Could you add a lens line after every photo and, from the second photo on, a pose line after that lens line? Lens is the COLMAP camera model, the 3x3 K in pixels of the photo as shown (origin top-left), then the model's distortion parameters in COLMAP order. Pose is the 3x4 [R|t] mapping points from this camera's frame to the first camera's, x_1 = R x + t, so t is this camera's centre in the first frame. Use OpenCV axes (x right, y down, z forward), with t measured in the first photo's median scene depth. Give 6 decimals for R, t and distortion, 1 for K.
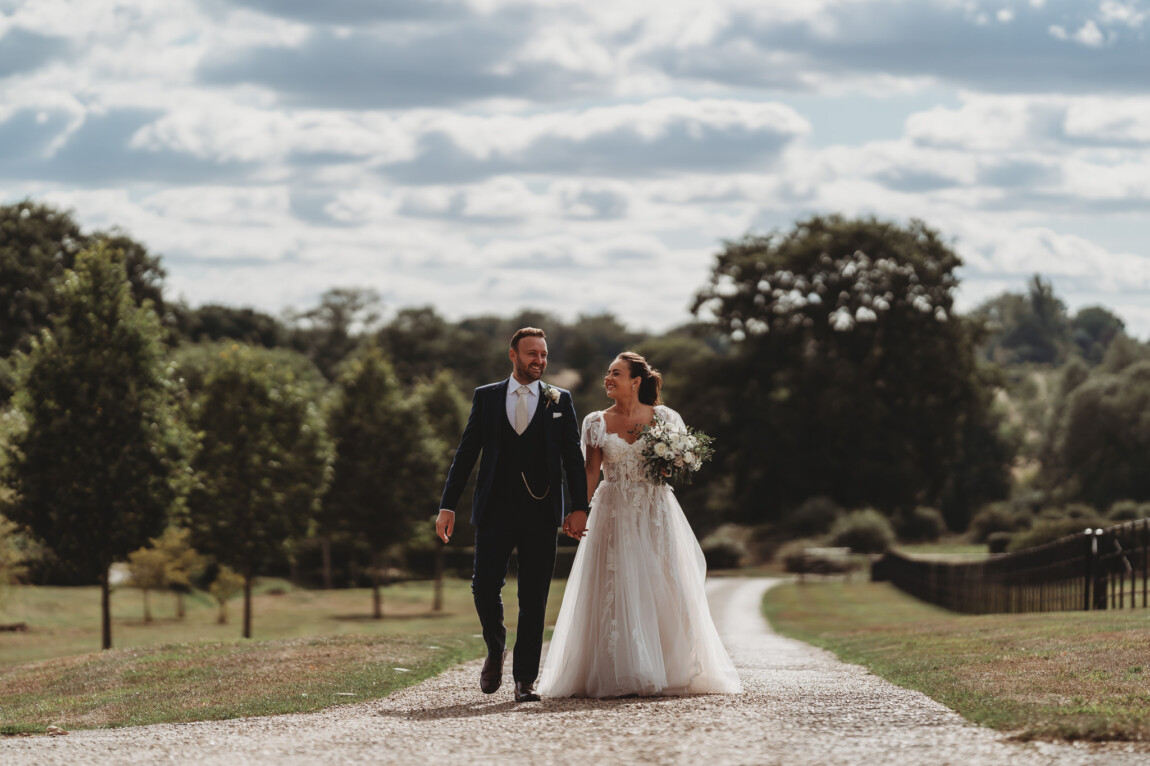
lens RADIAL K [[4473.5, 0, 717.9], [0, 4473.5, 382.4], [0, 0, 1]] dist [2.054028, 0.440267]
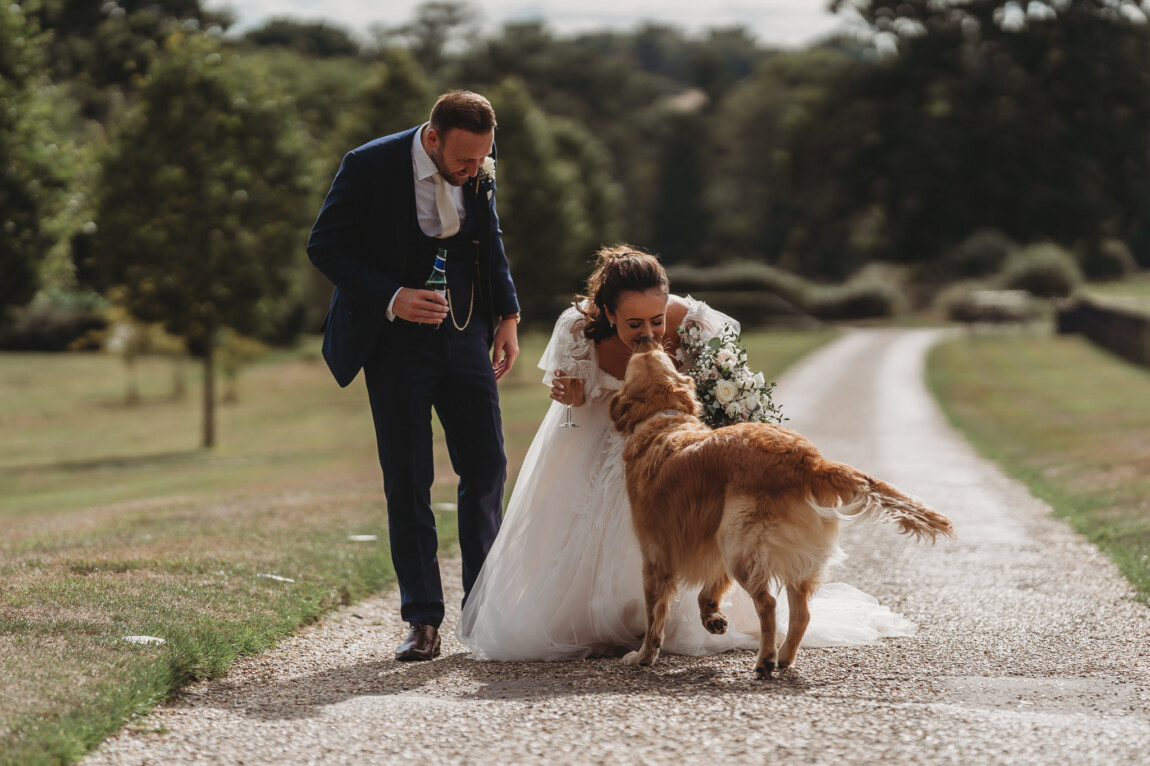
lens RADIAL K [[4475.0, 0, 575.0], [0, 4475.0, 383.0], [0, 0, 1]] dist [-0.346402, -1.203655]
pose [[0.997789, -0.012950, -0.065191, 0.000006], [0.016810, 0.998115, 0.059023, 0.004111], [0.064303, -0.059988, 0.996126, 0.182814]]
